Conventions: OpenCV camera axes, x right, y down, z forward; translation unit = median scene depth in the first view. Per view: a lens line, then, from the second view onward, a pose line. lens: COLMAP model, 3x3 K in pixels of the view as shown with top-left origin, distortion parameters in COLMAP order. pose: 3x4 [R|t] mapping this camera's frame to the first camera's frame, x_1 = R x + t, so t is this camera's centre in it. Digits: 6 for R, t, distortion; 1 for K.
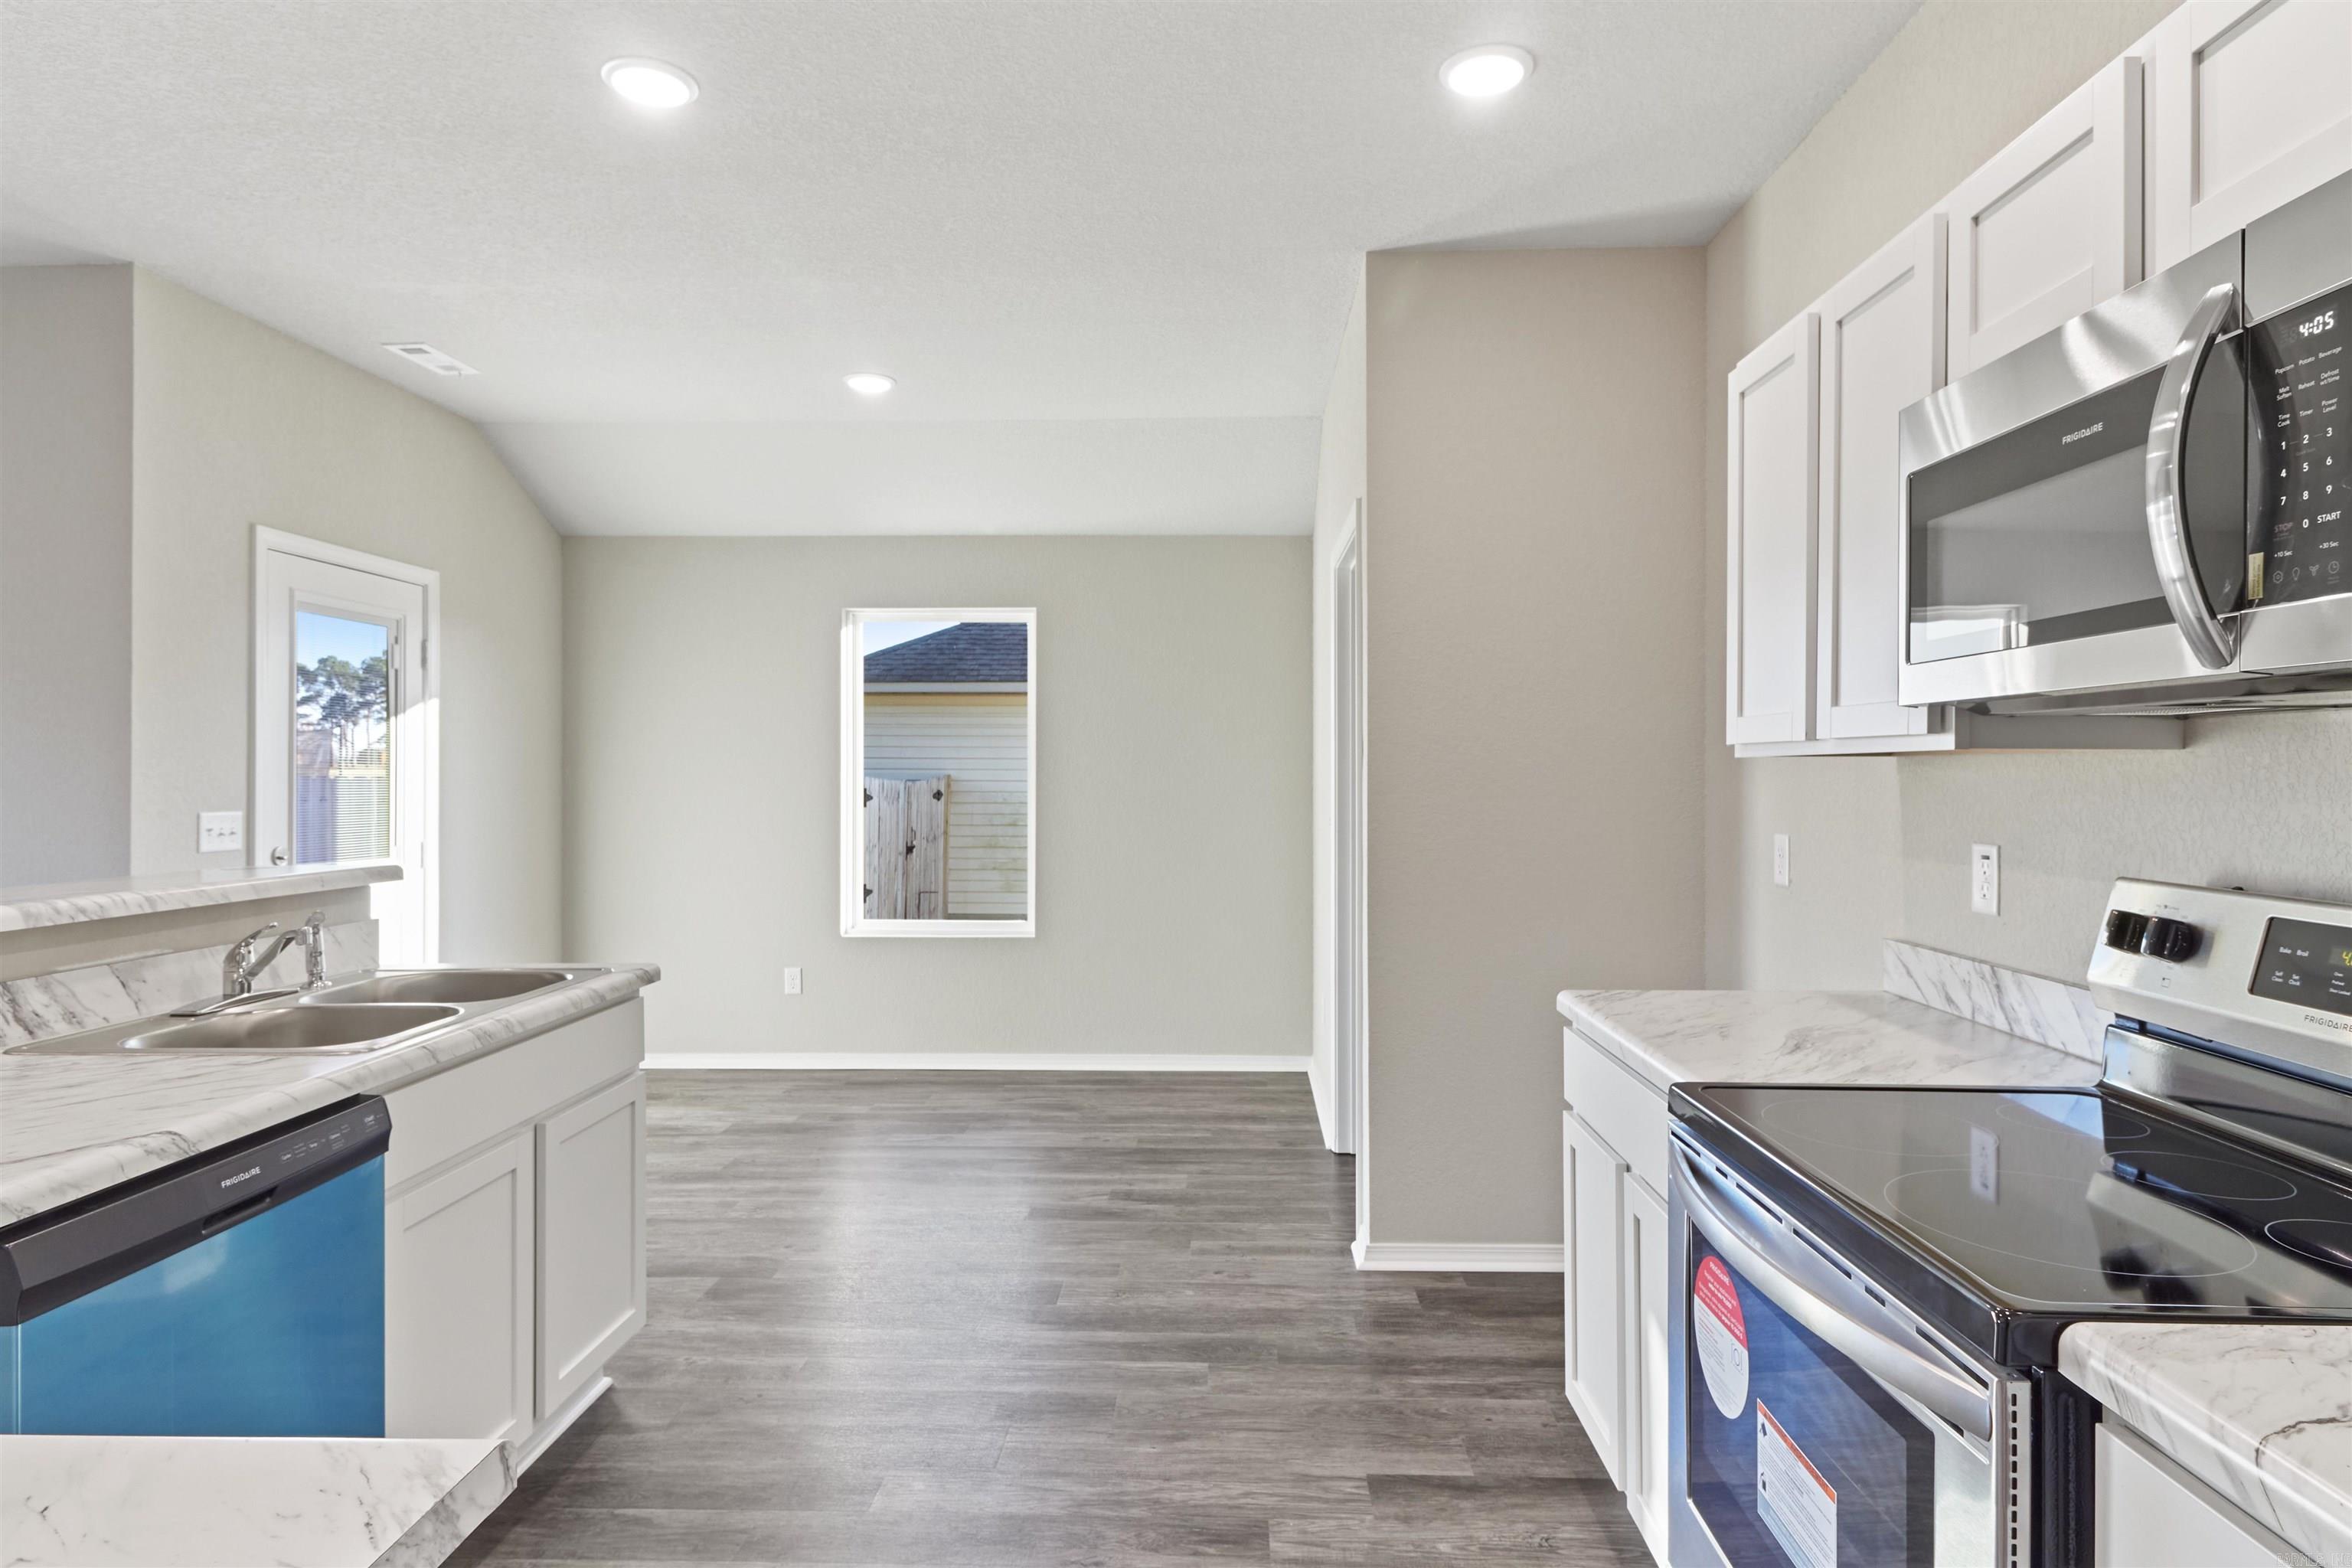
lens RADIAL K [[1290.1, 0, 1191.6], [0, 1290.1, 772.9], [0, 0, 1]] dist [0.017071, -0.005003]
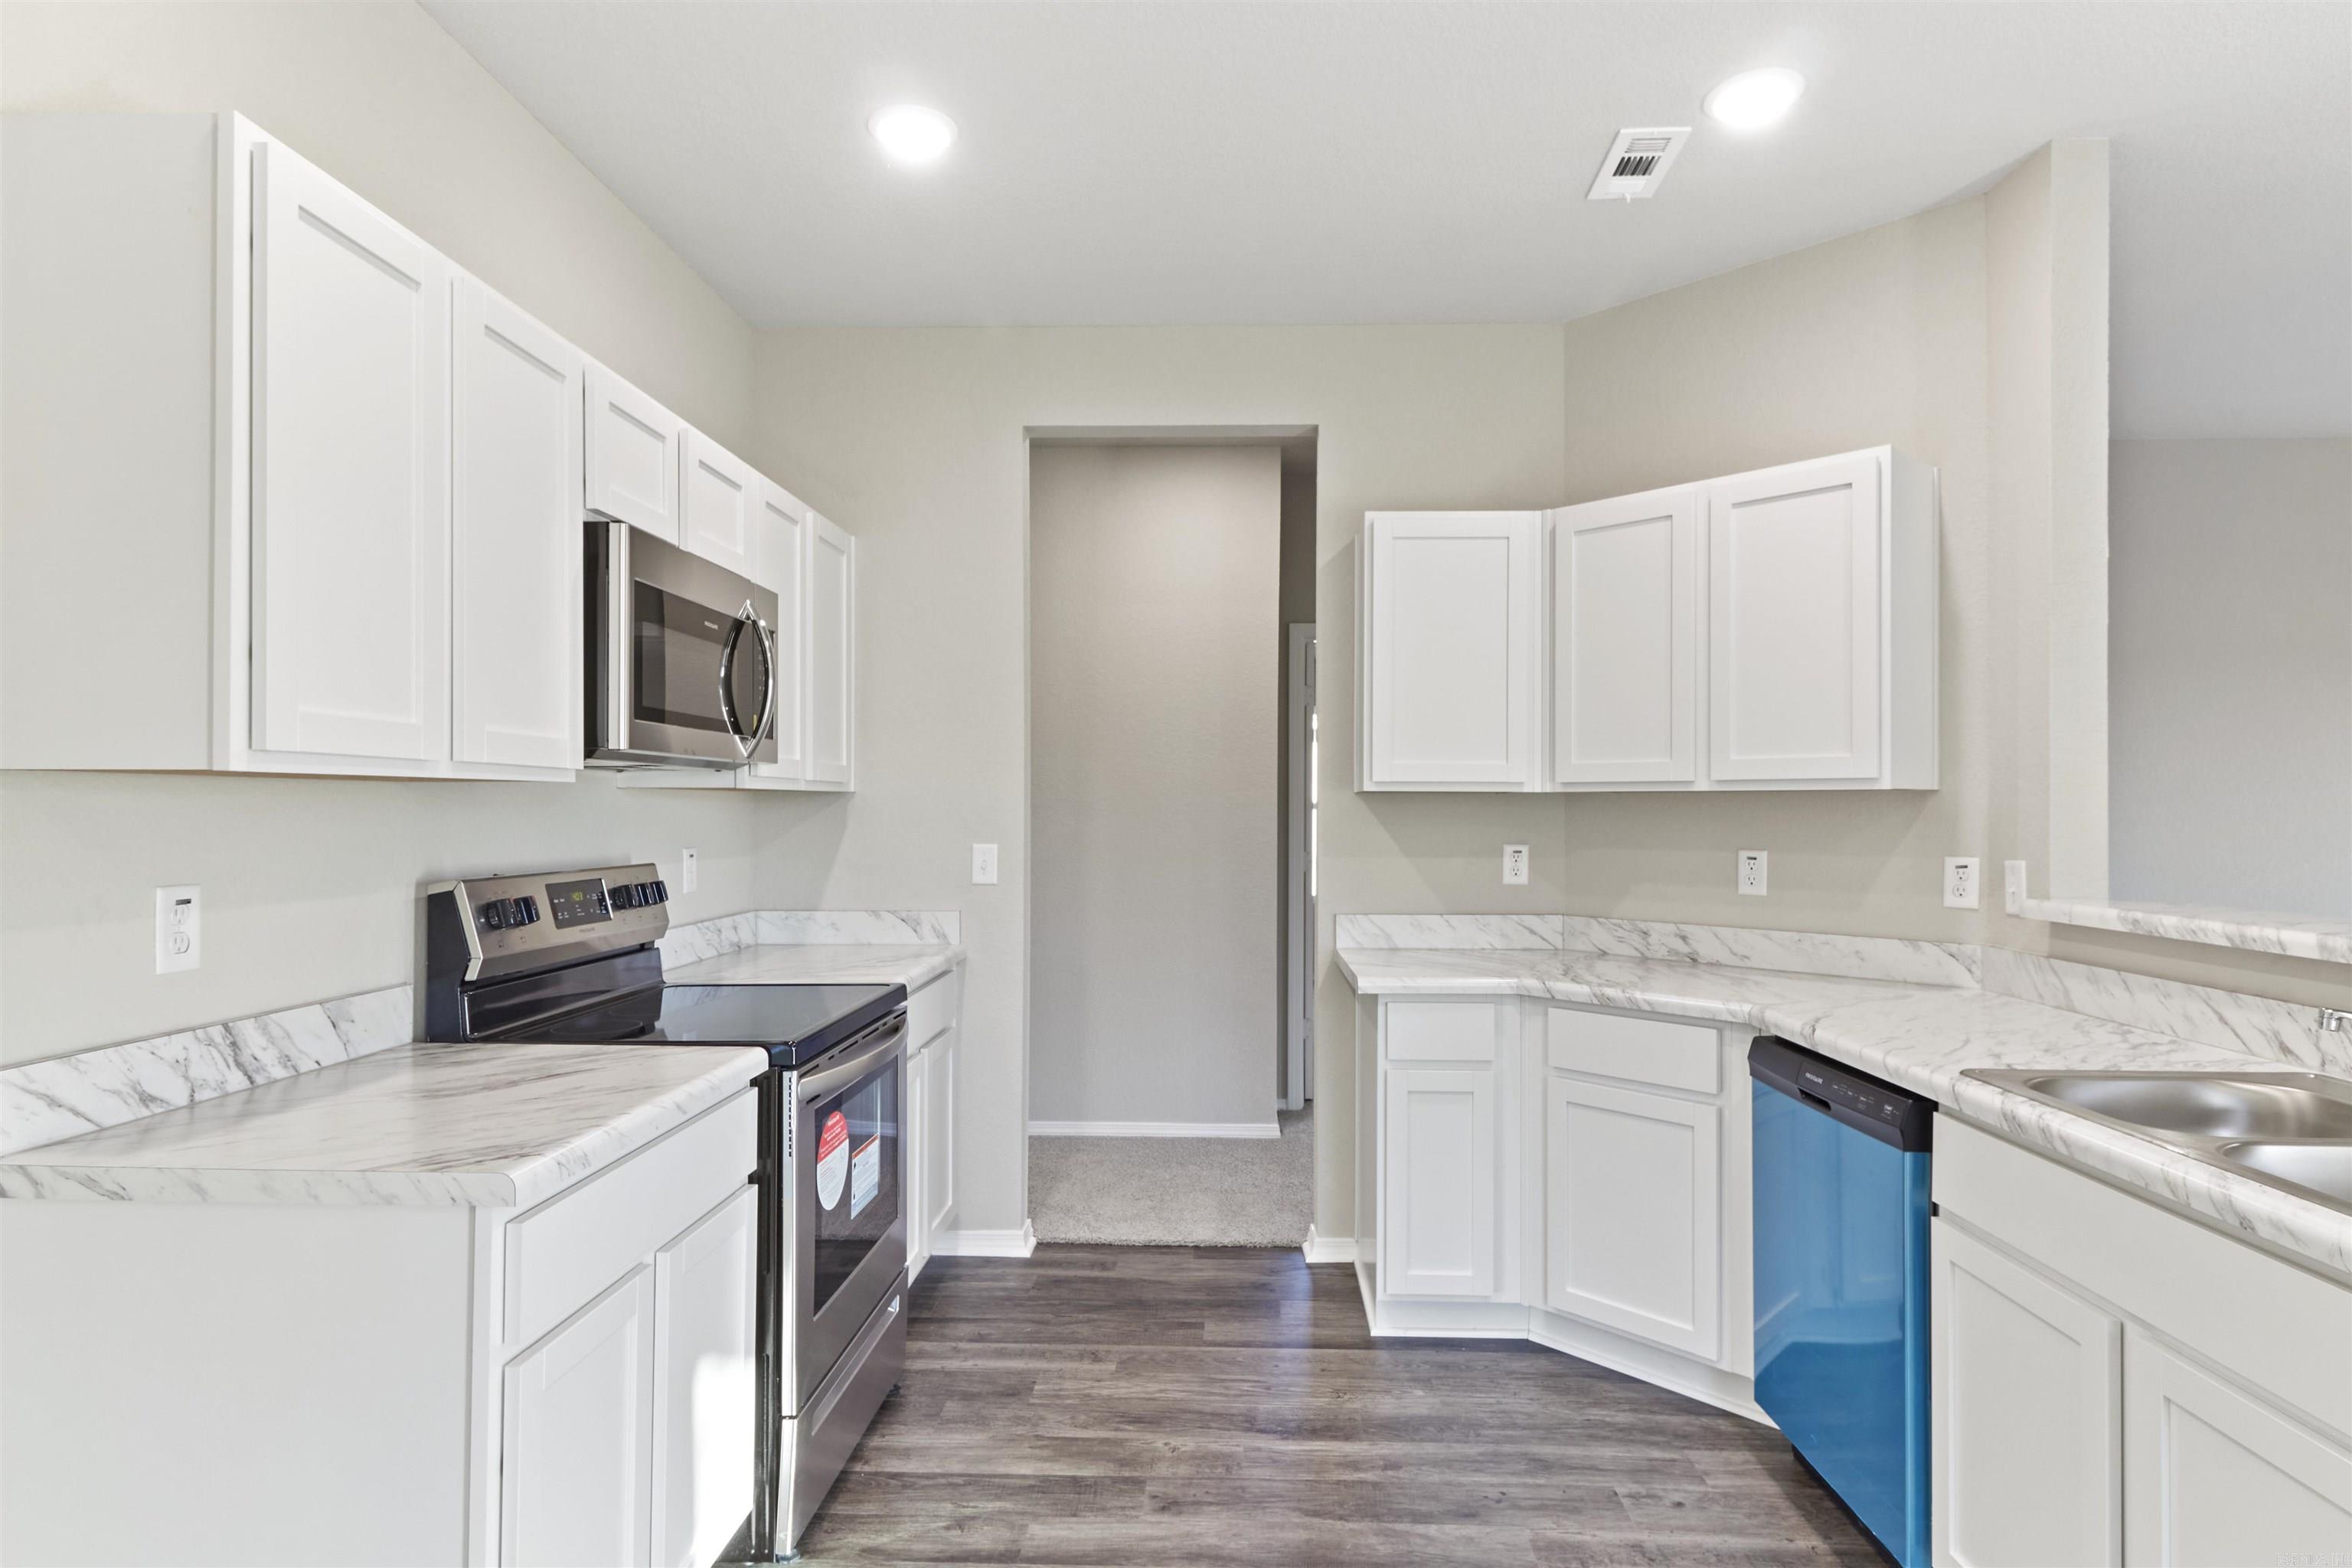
lens RADIAL K [[1290.1, 0, 1179.1], [0, 1290.1, 807.4], [0, 0, 1]] dist [0.017071, -0.005003]
pose [[-0.999722, -0.003343, 0.023333, -0.031376], [-0.003318, 0.999994, 0.001112, 0.003356], [-0.023336, 0.001034, -0.999727, 1.837122]]
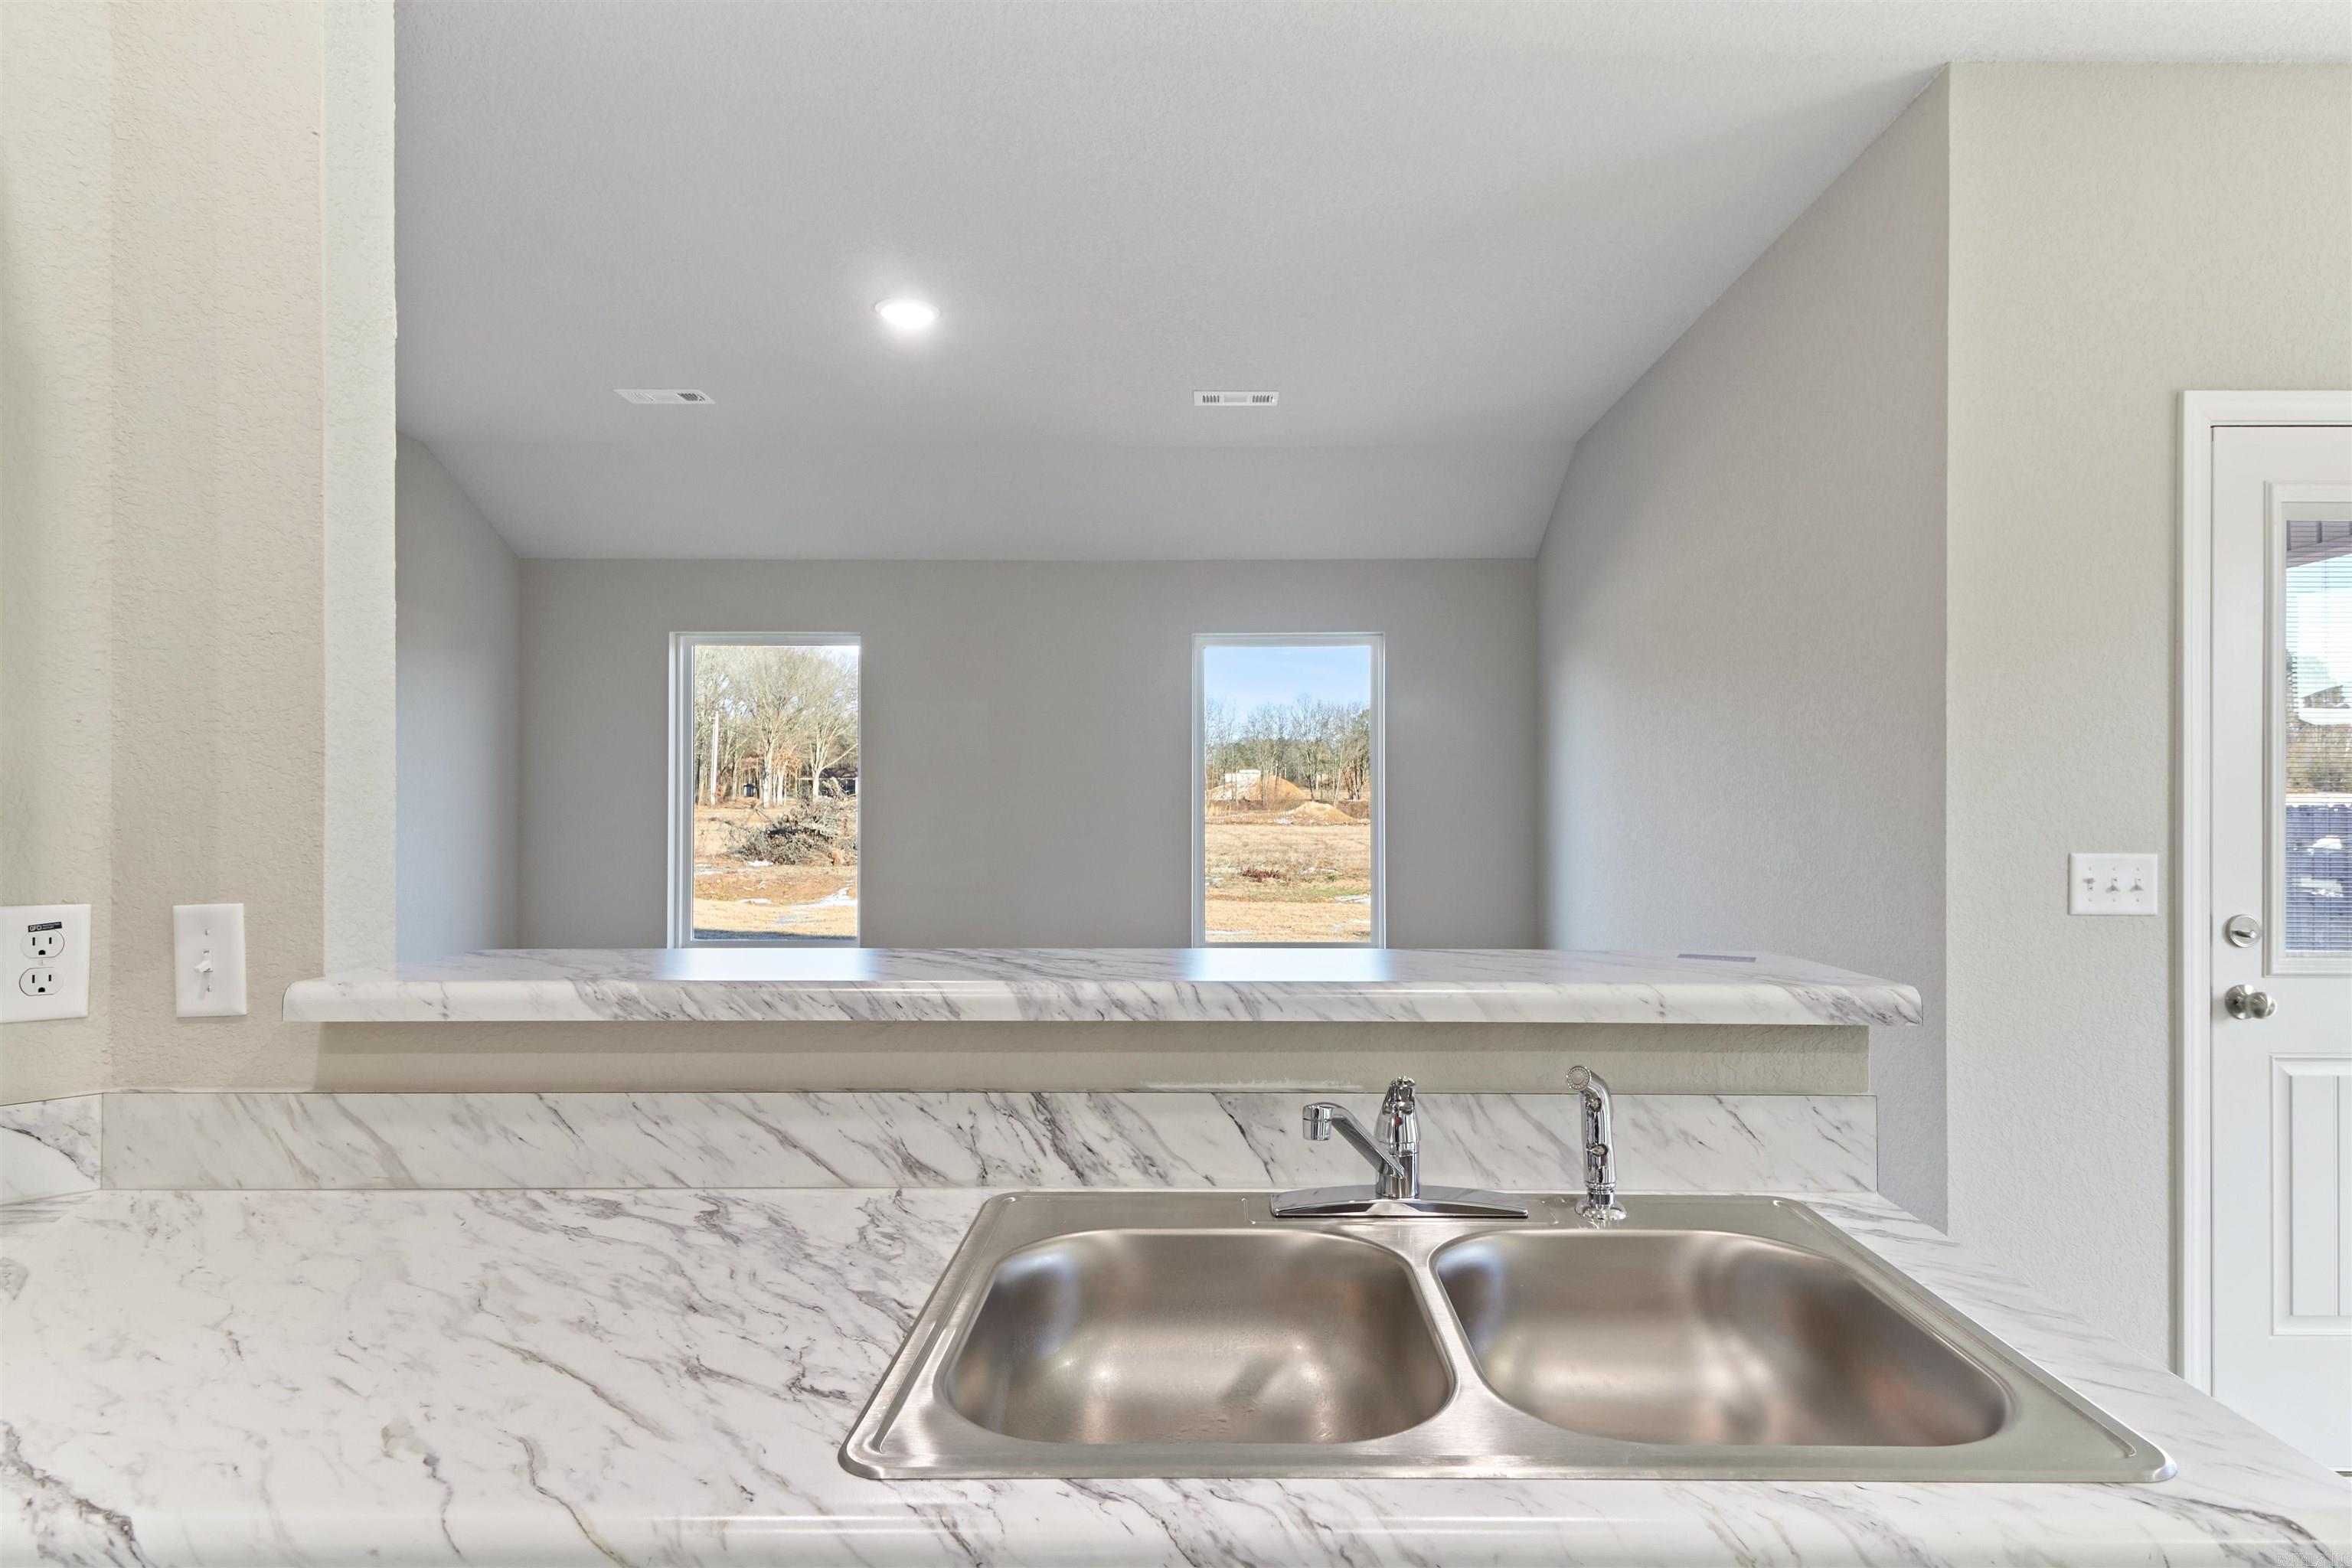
lens RADIAL K [[1290.1, 0, 1201.3], [0, 1290.1, 783.7], [0, 0, 1]] dist [0.017071, -0.005003]
pose [[0.015130, -0.008402, -0.999850, -0.203265], [-0.000488, 0.999965, -0.008410, 0.002189], [0.999885, 0.000615, 0.015126, 0.979974]]
